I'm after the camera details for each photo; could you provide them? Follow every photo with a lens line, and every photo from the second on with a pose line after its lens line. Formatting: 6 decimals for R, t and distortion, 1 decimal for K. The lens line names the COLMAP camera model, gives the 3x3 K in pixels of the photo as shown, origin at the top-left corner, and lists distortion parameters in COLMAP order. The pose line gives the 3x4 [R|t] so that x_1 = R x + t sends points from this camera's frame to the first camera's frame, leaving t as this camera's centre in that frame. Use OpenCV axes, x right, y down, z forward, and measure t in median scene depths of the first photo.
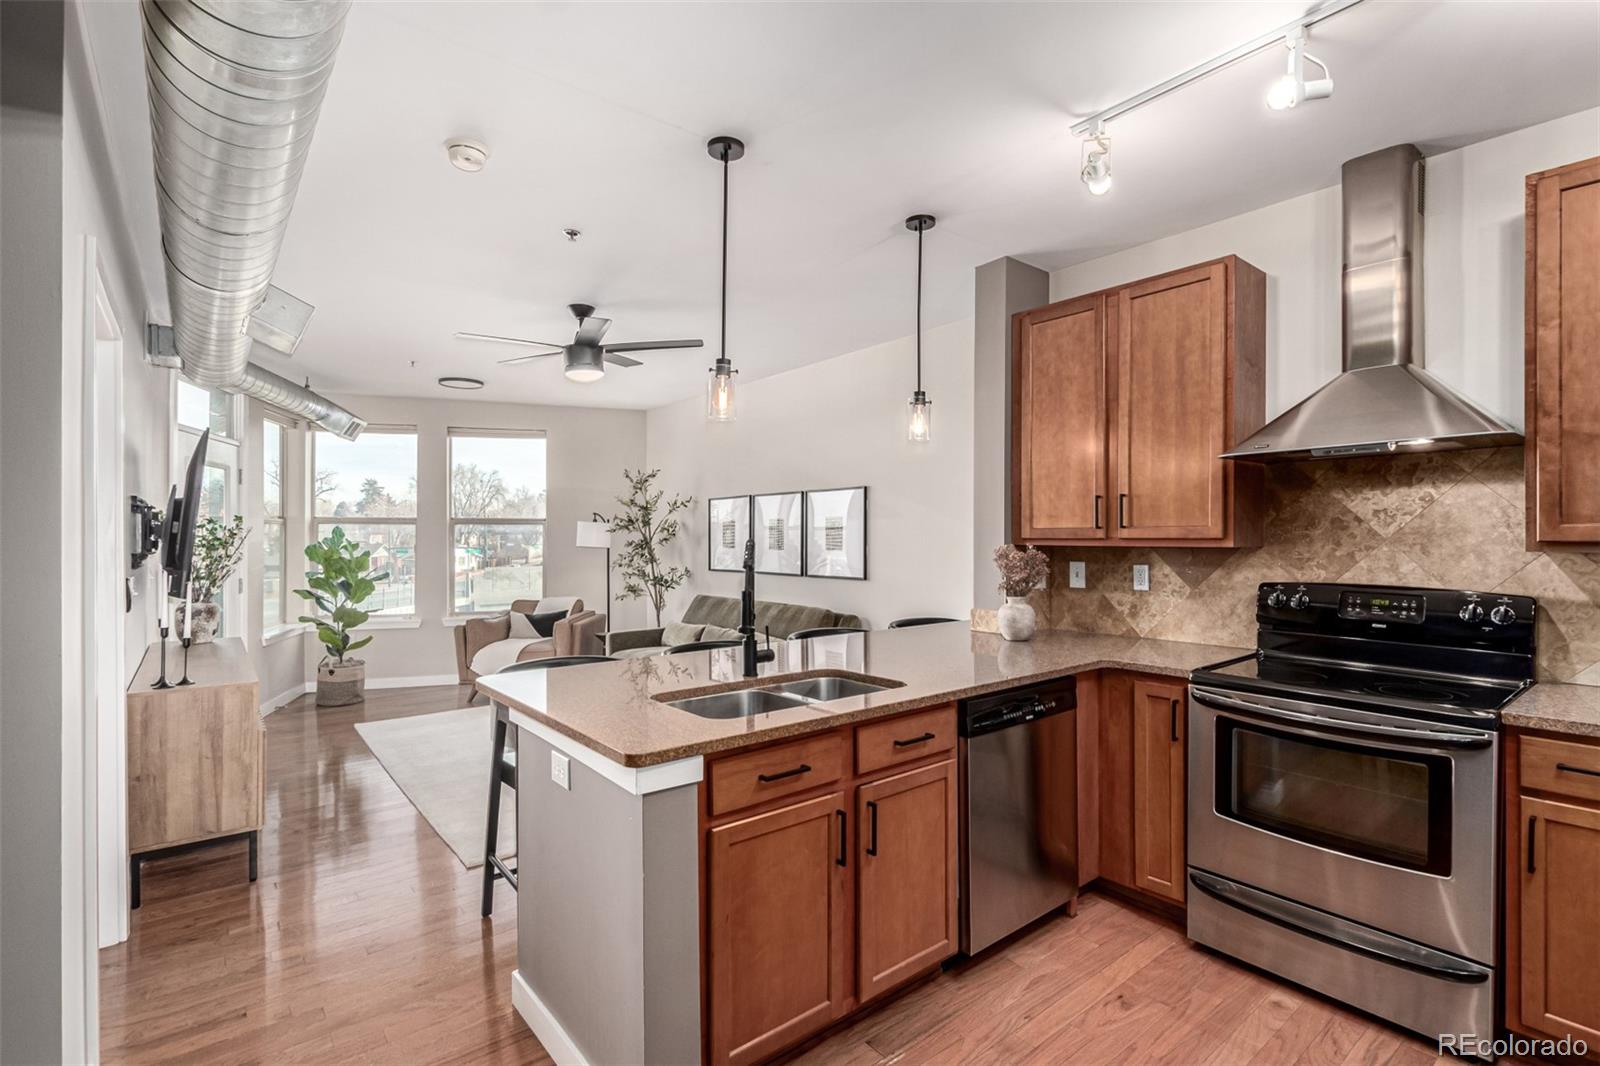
lens RADIAL K [[748.2, 0, 810.2], [0, 748.2, 538.8], [0, 0, 1]] dist [0.011912, -0.004423]
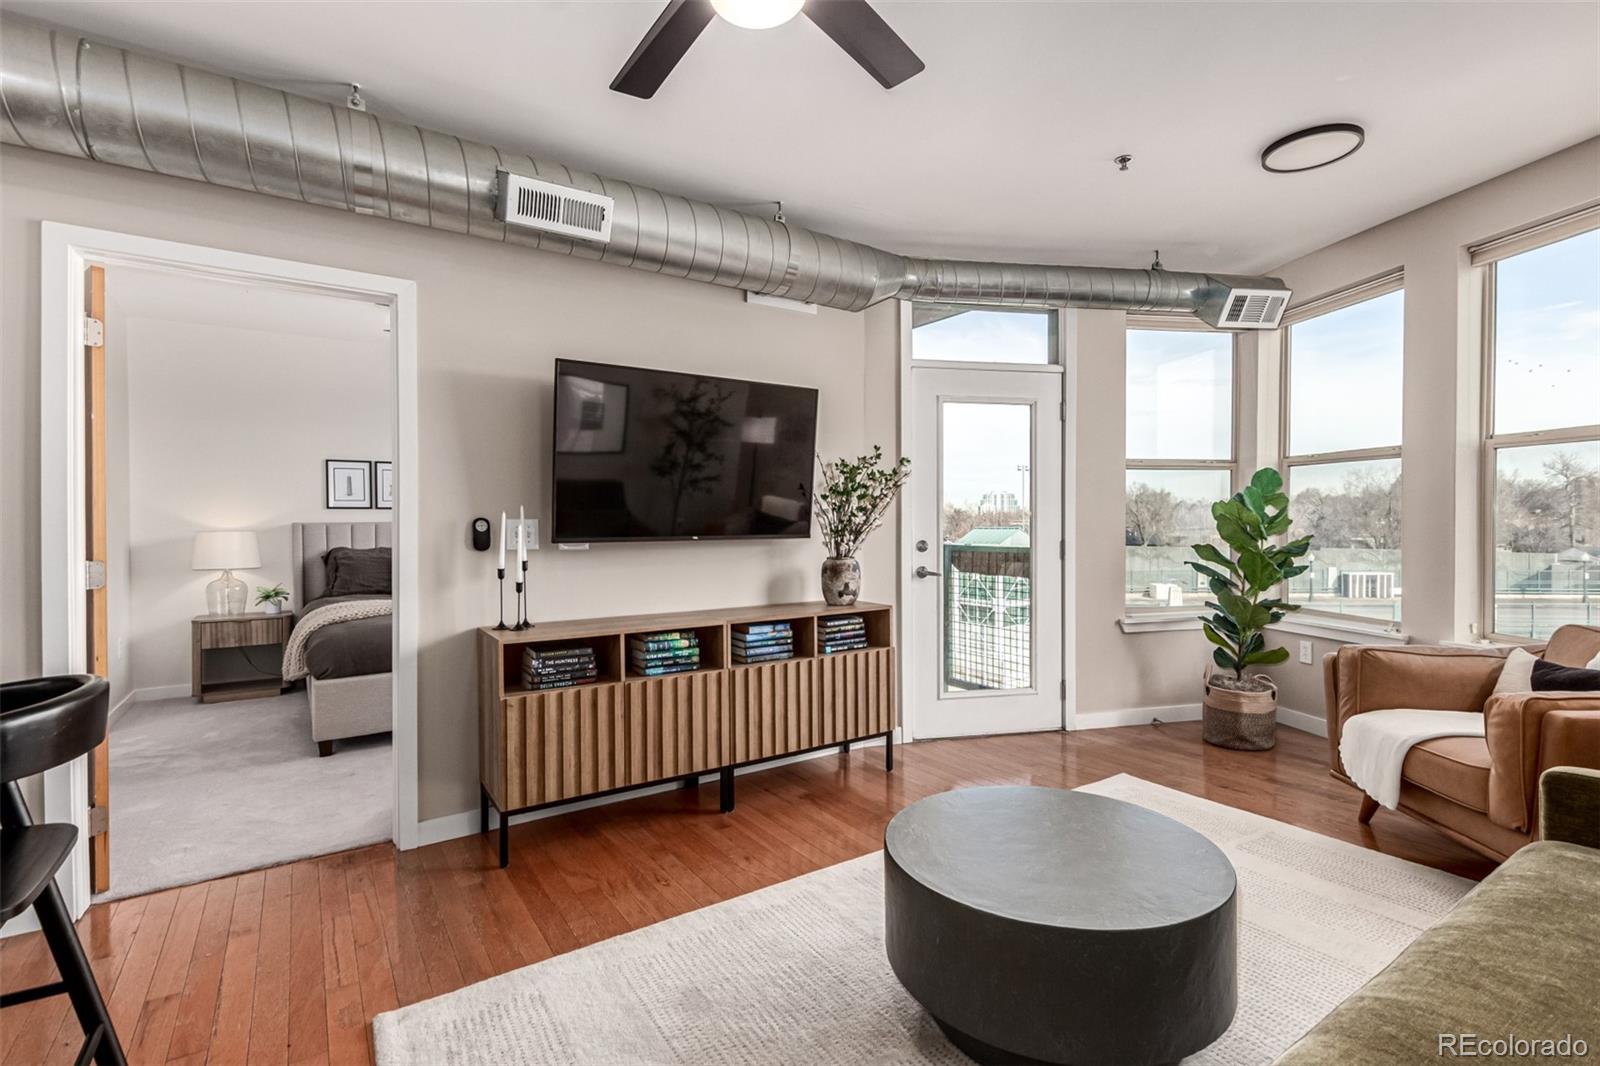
lens RADIAL K [[748.2, 0, 811.8], [0, 748.2, 526.6], [0, 0, 1]] dist [0.011912, -0.004423]
pose [[-0.087142, 0.008393, -0.996161, 0.080023], [0.007757, 0.999940, 0.007746, 0.049540], [0.996166, -0.007052, -0.087202, 1.313981]]
